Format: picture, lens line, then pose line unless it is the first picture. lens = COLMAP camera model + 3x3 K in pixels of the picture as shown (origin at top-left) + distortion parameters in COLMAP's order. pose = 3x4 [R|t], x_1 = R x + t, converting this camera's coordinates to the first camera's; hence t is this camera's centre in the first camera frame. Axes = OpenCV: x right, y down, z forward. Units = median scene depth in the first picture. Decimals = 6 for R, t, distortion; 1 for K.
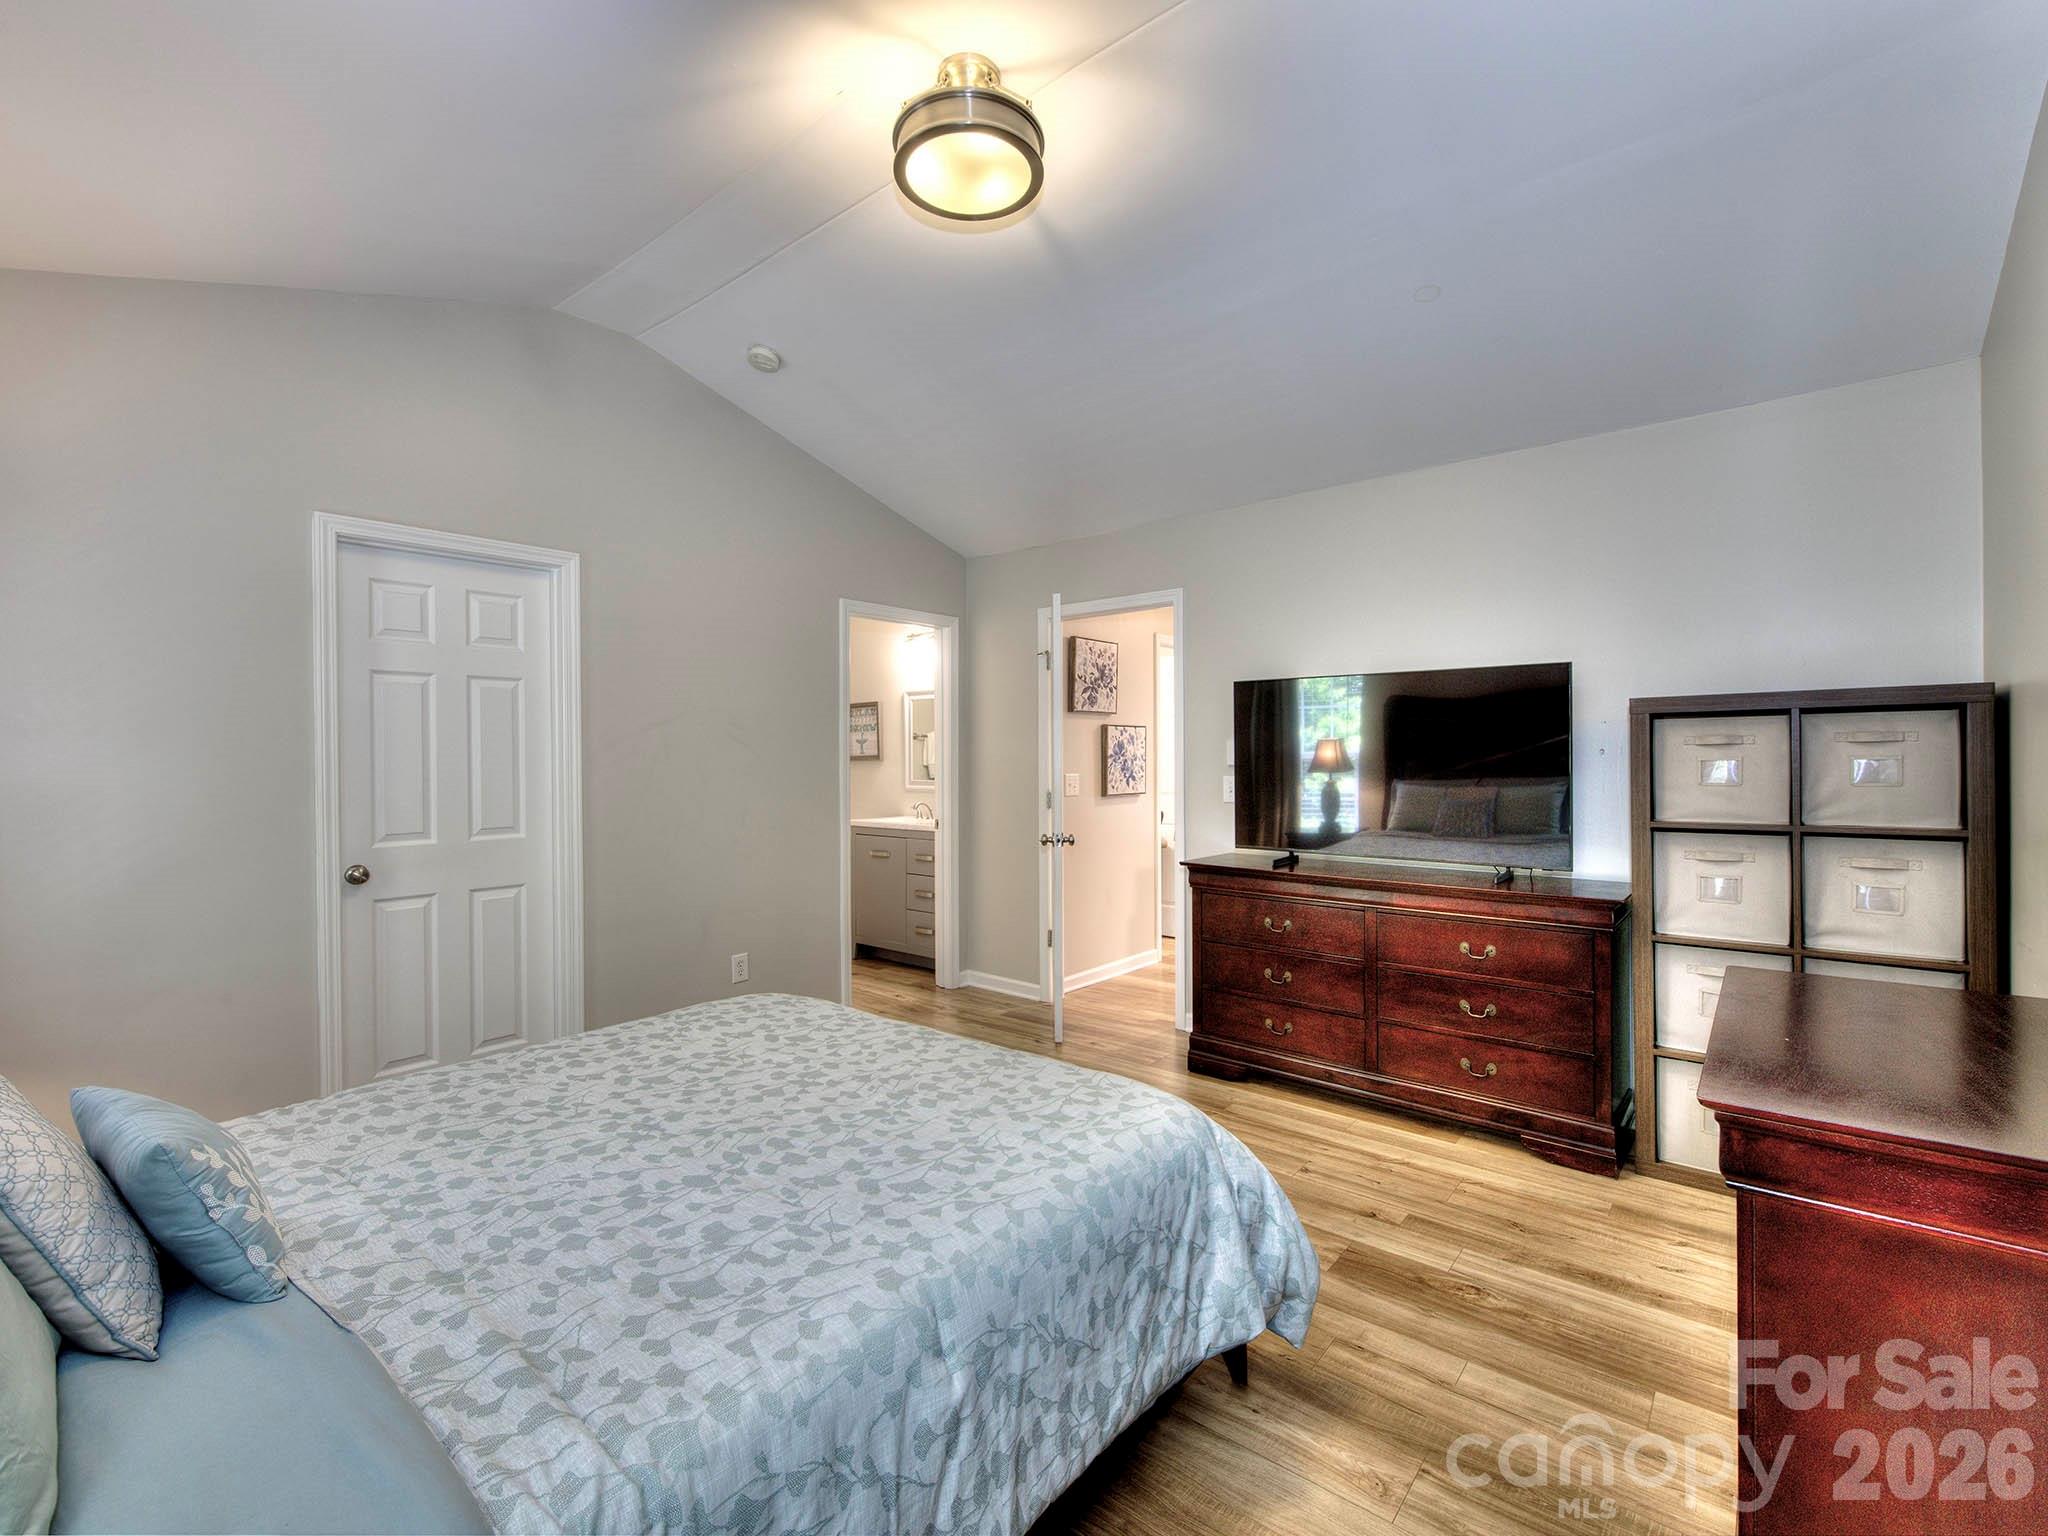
lens RADIAL K [[907.7, 0, 1016.4], [0, 907.7, 758.5], [0, 0, 1]] dist [0.002788, -0.002006]
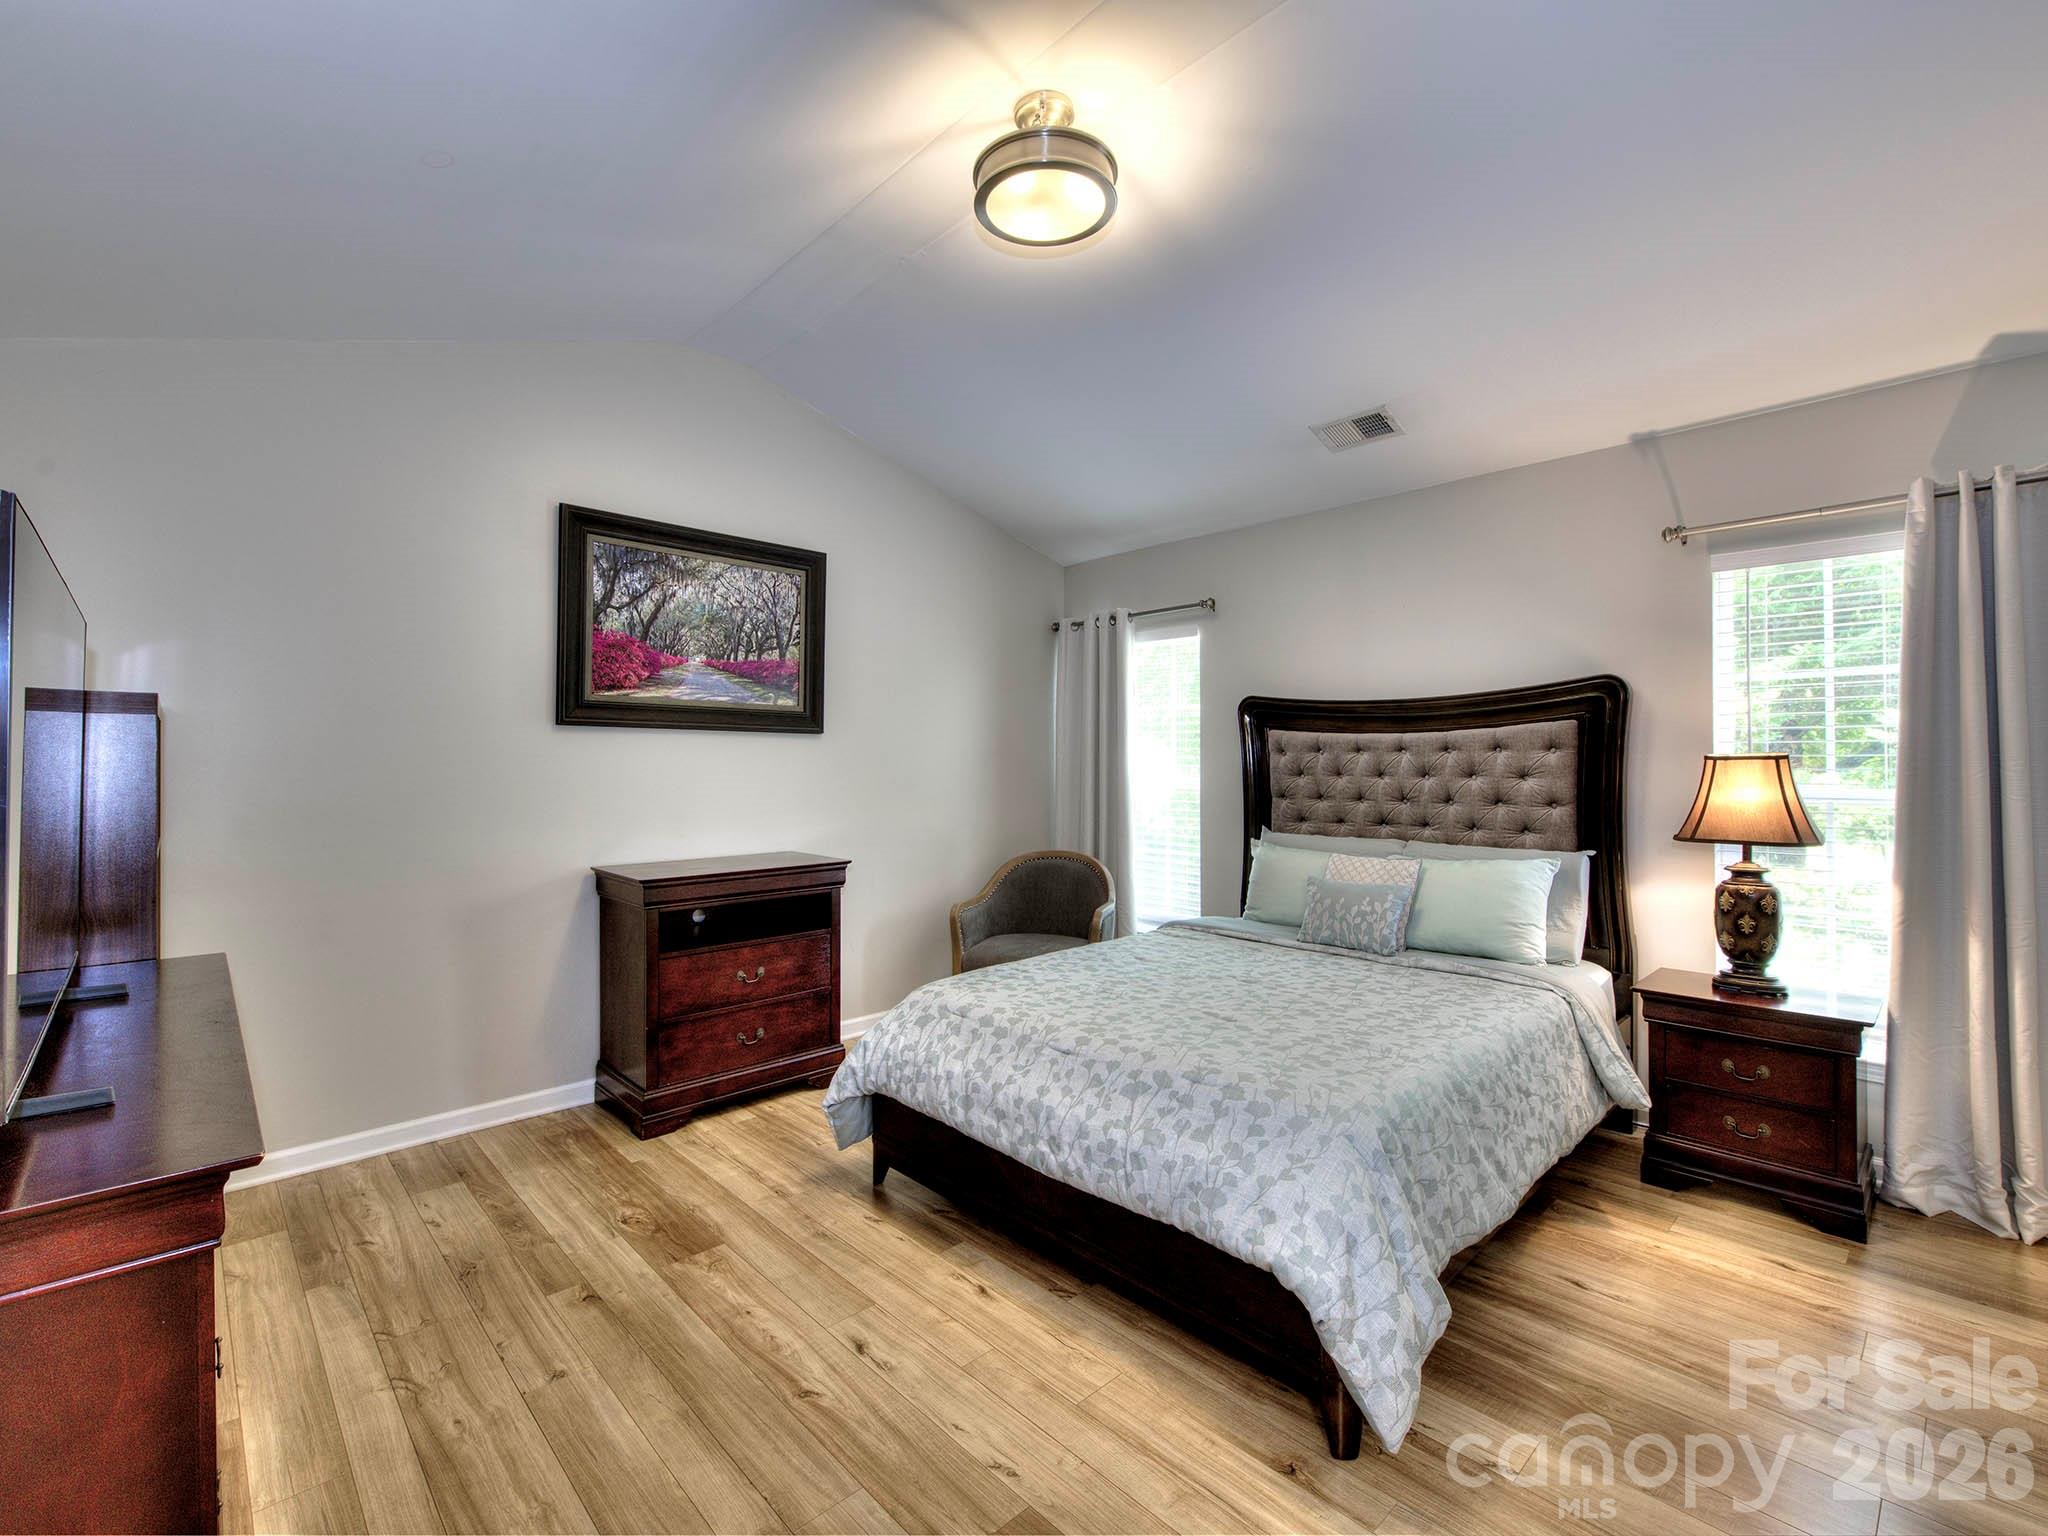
lens RADIAL K [[907.7, 0, 1013.7], [0, 907.7, 762.2], [0, 0, 1]] dist [0.002788, -0.002006]
pose [[-0.992242, 0.011241, 0.123811, -0.136220], [0.011955, 0.999916, 0.005019, -0.006689], [-0.123744, 0.006461, -0.992293, 2.018325]]
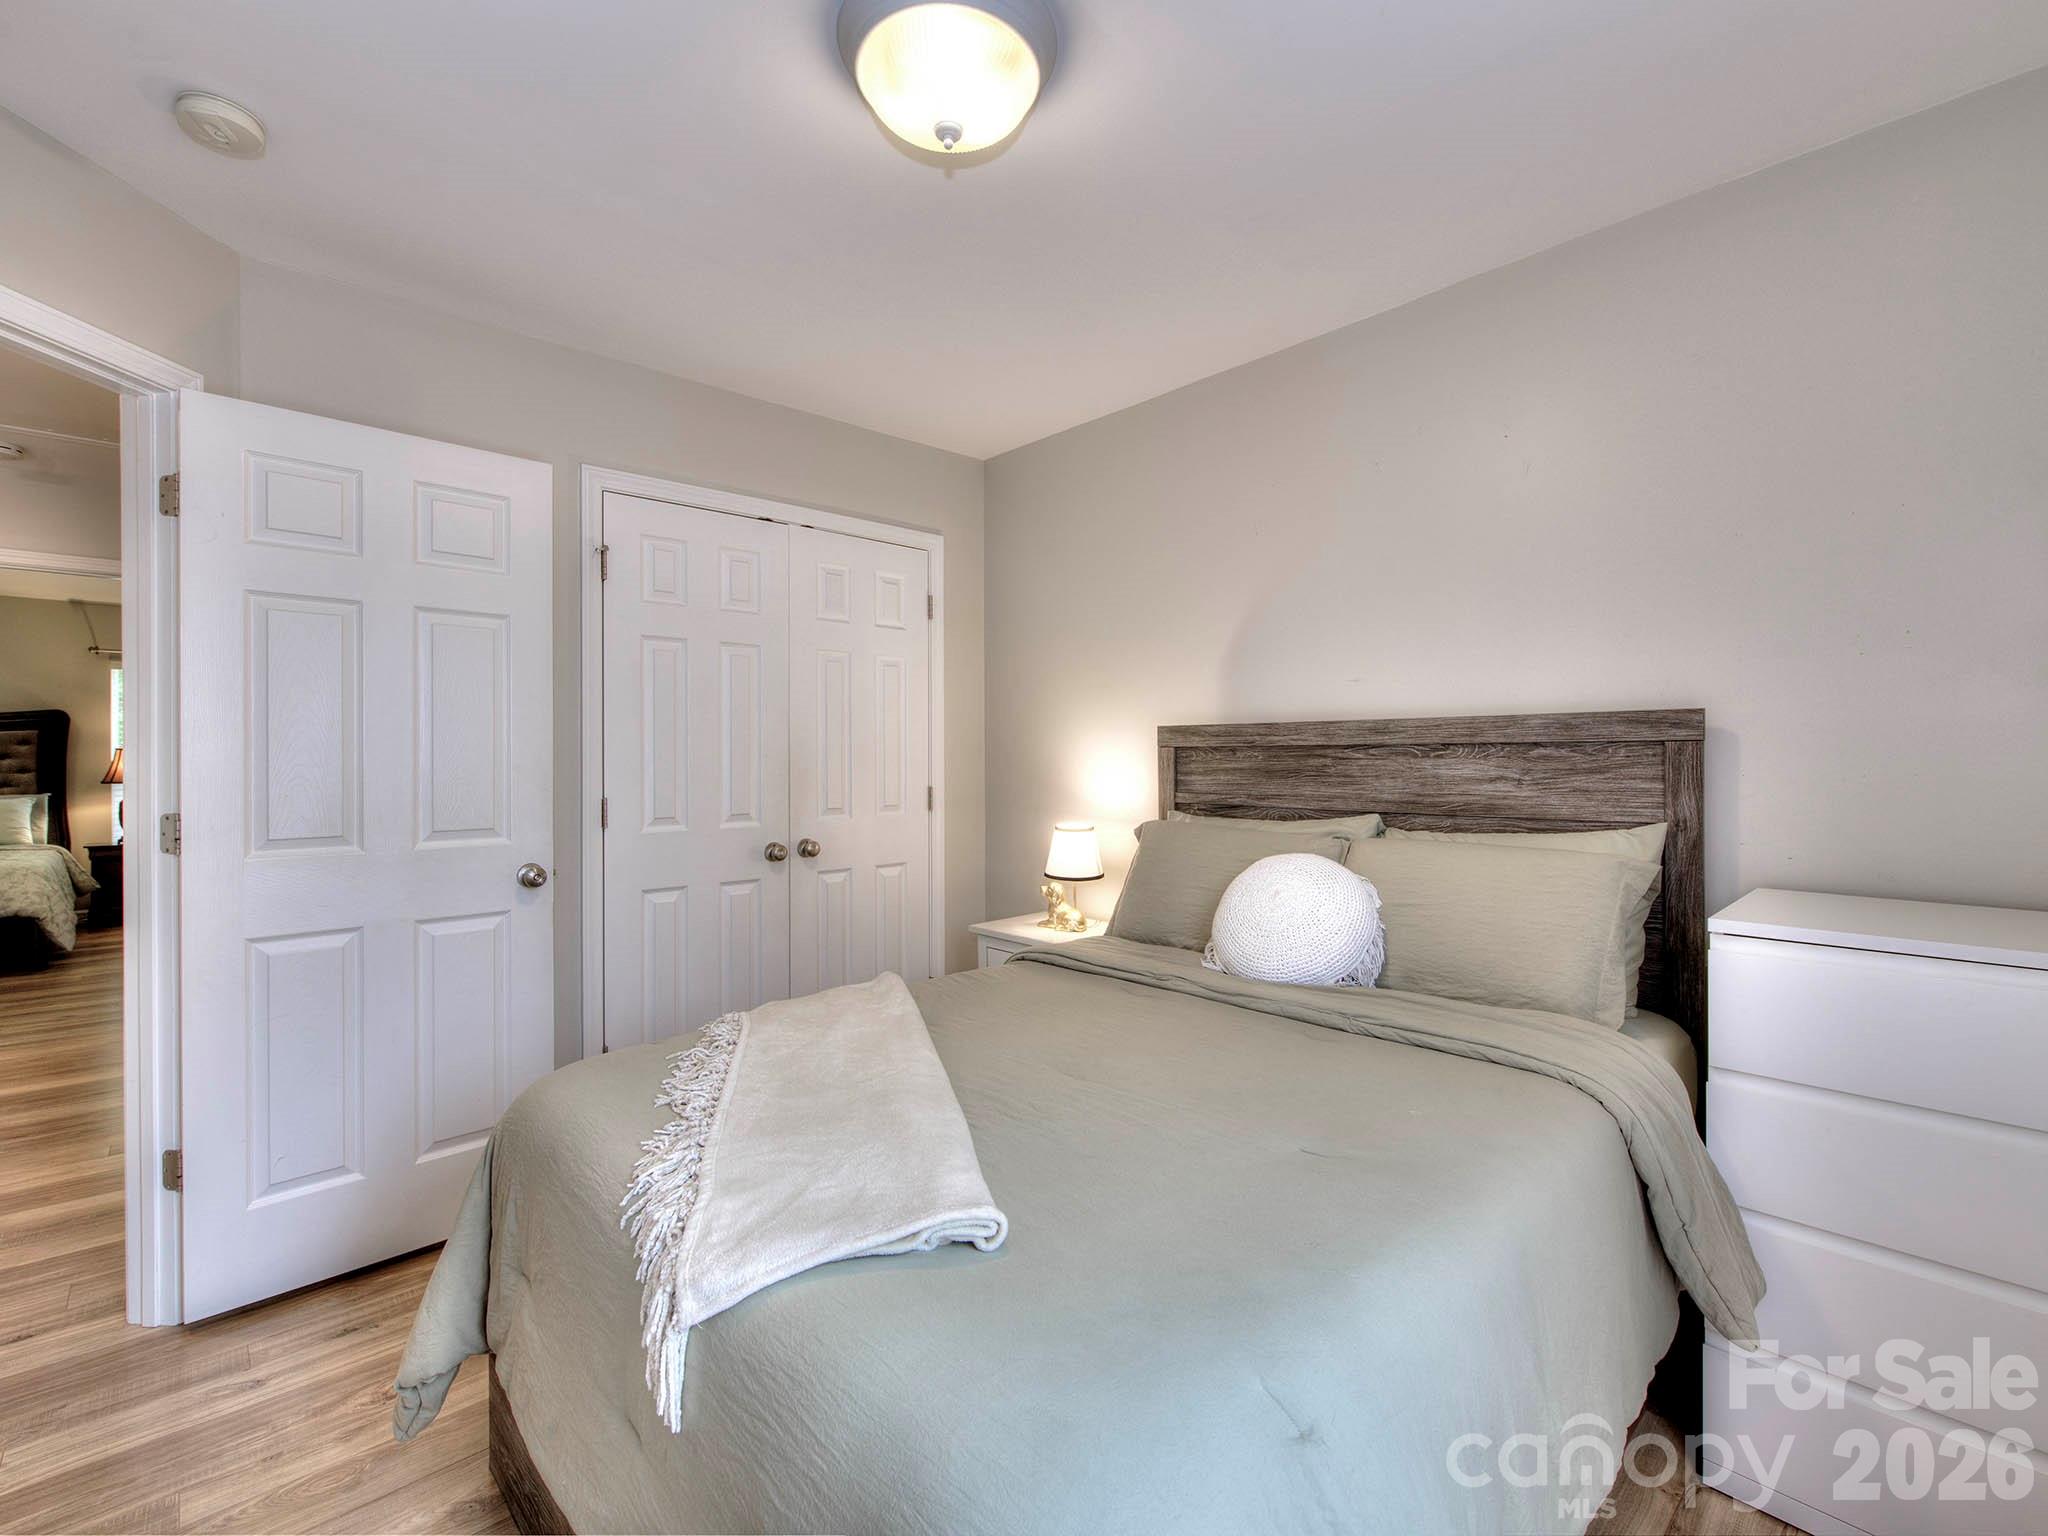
lens RADIAL K [[907.7, 0, 1029.5], [0, 907.7, 758.9], [0, 0, 1]] dist [0.002788, -0.002006]
pose [[-0.131908, 0.009668, -0.991215, 1.634703], [-0.004722, 0.999935, 0.010381, -0.008518], [0.991251, 0.006050, -0.131854, 4.034925]]
